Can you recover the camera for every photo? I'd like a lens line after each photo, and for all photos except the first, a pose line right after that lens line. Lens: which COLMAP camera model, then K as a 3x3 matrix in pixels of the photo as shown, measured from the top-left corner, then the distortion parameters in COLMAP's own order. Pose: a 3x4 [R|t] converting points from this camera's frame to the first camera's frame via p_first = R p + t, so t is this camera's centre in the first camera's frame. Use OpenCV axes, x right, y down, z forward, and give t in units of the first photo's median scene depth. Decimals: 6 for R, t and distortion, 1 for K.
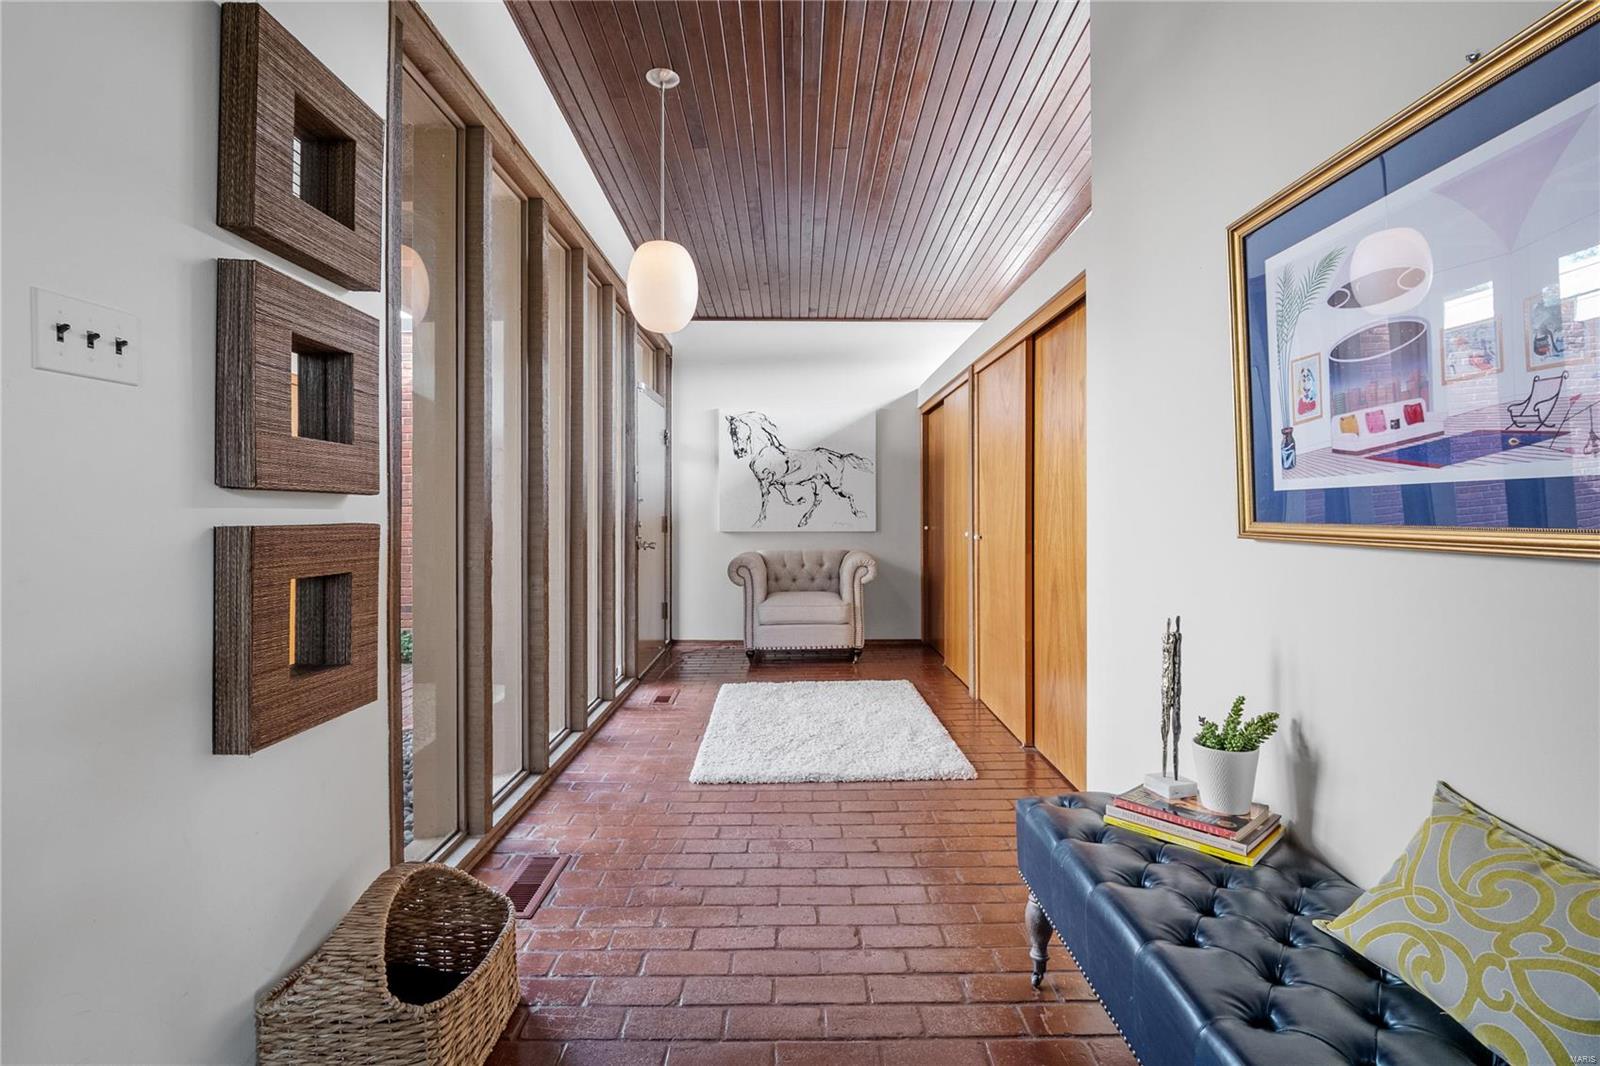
lens RADIAL K [[756.2, 0, 800.5], [0, 756.2, 524.7], [0, 0, 1]] dist [-0.013722, -0.000107]
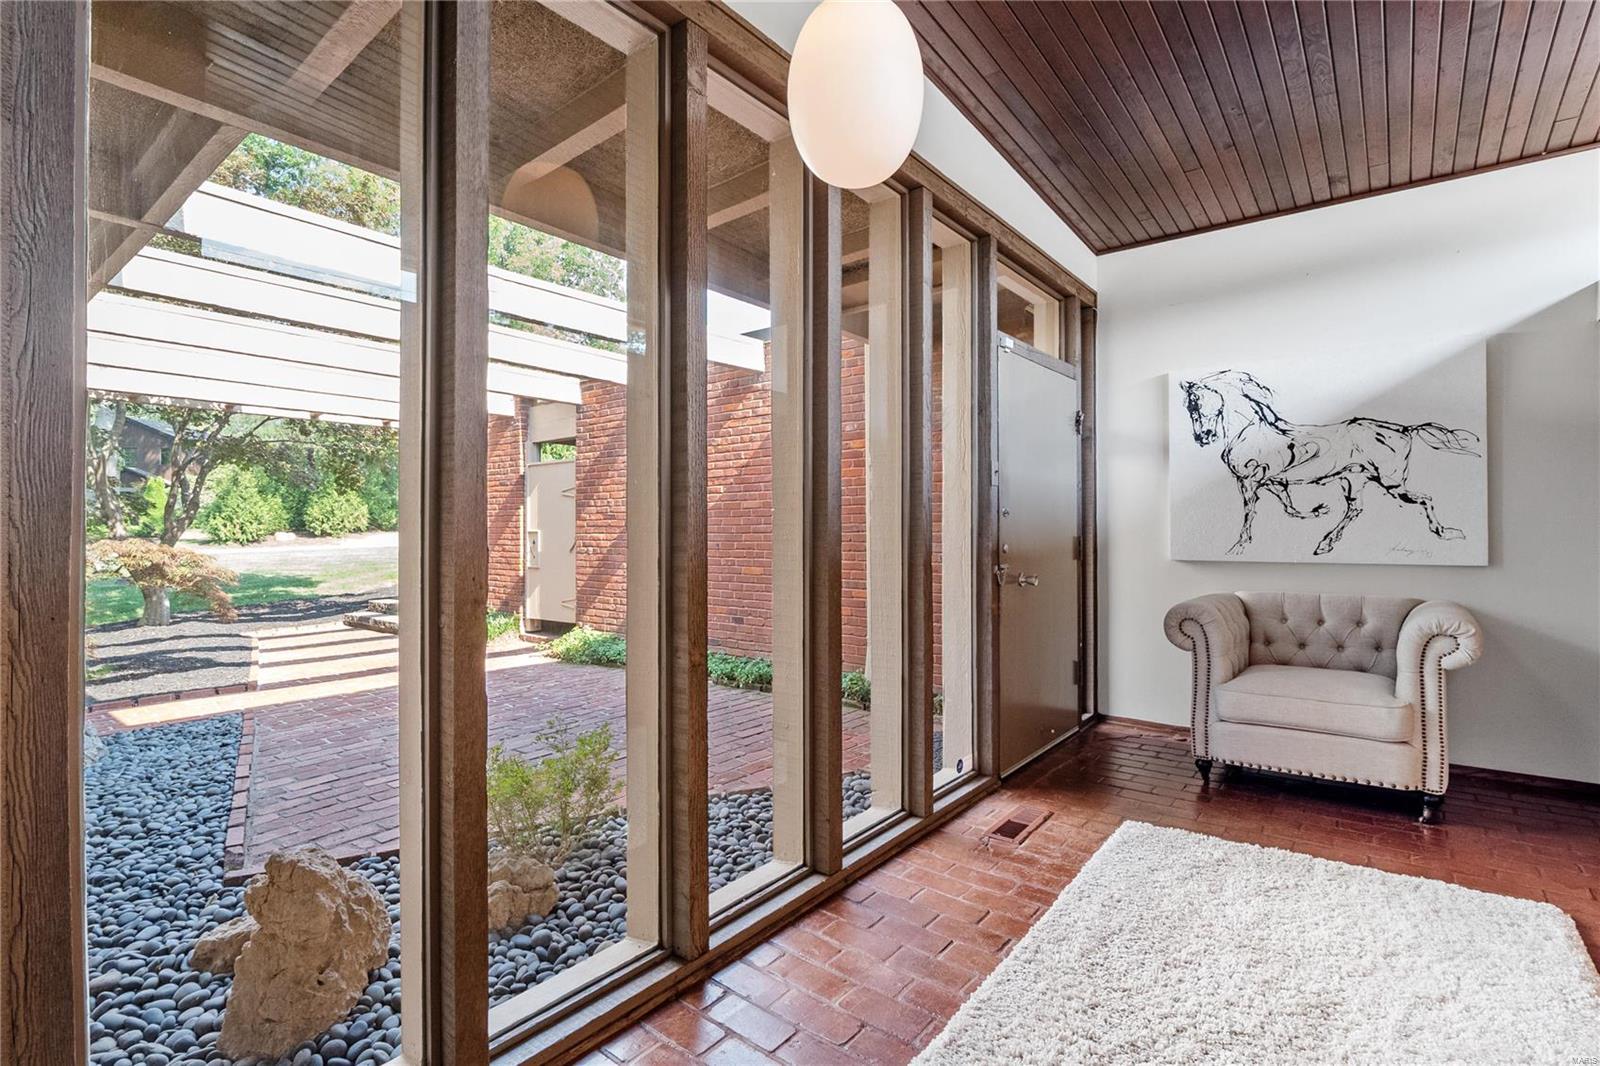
lens RADIAL K [[756.2, 0, 798.3], [0, 756.2, 530.4], [0, 0, 1]] dist [-0.013722, -0.000107]
pose [[0.776118, -0.002030, -0.630584, 0.055321], [-0.008281, 0.999876, -0.013411, -0.005061], [0.630533, 0.015630, 0.776005, 0.292062]]
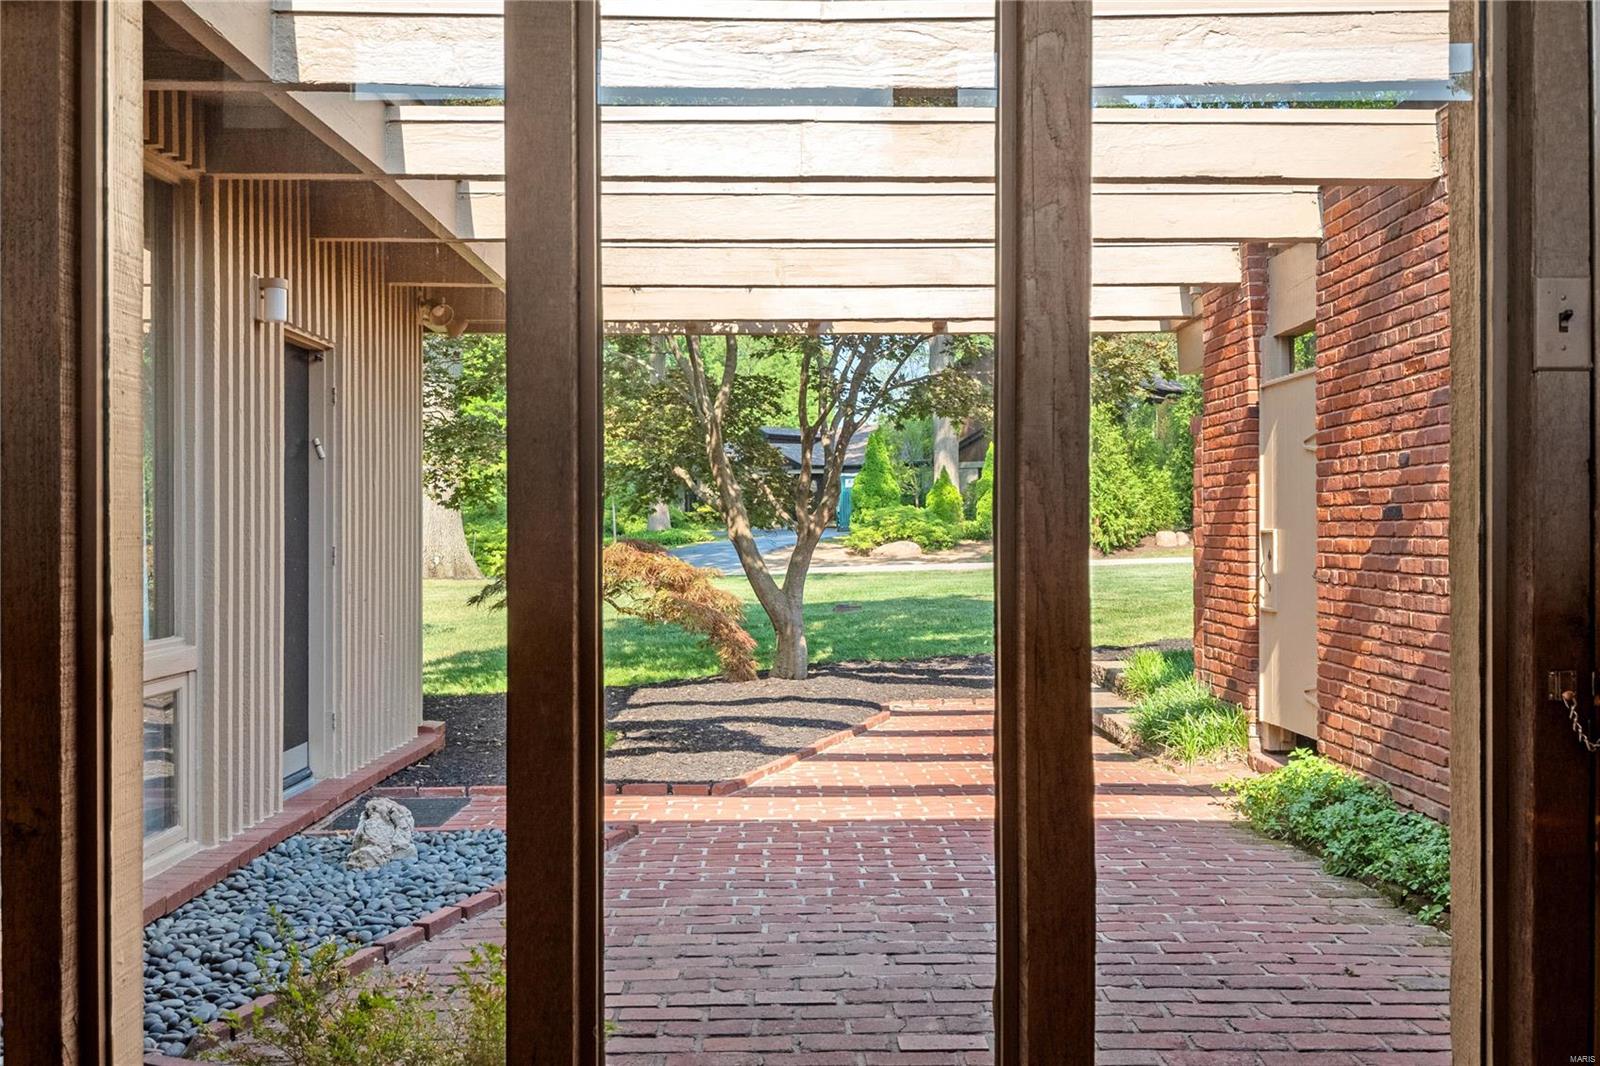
lens RADIAL K [[1592.8, 0, 798.6], [0, 1592.8, 528.1], [0, 0, 1]] dist [0.043985, 0.000000]
pose [[-0.003537, -0.001921, -0.999992, 0.097515], [-0.013215, 0.999911, -0.001874, -0.008654], [0.999906, 0.013208, -0.003562, 0.468226]]
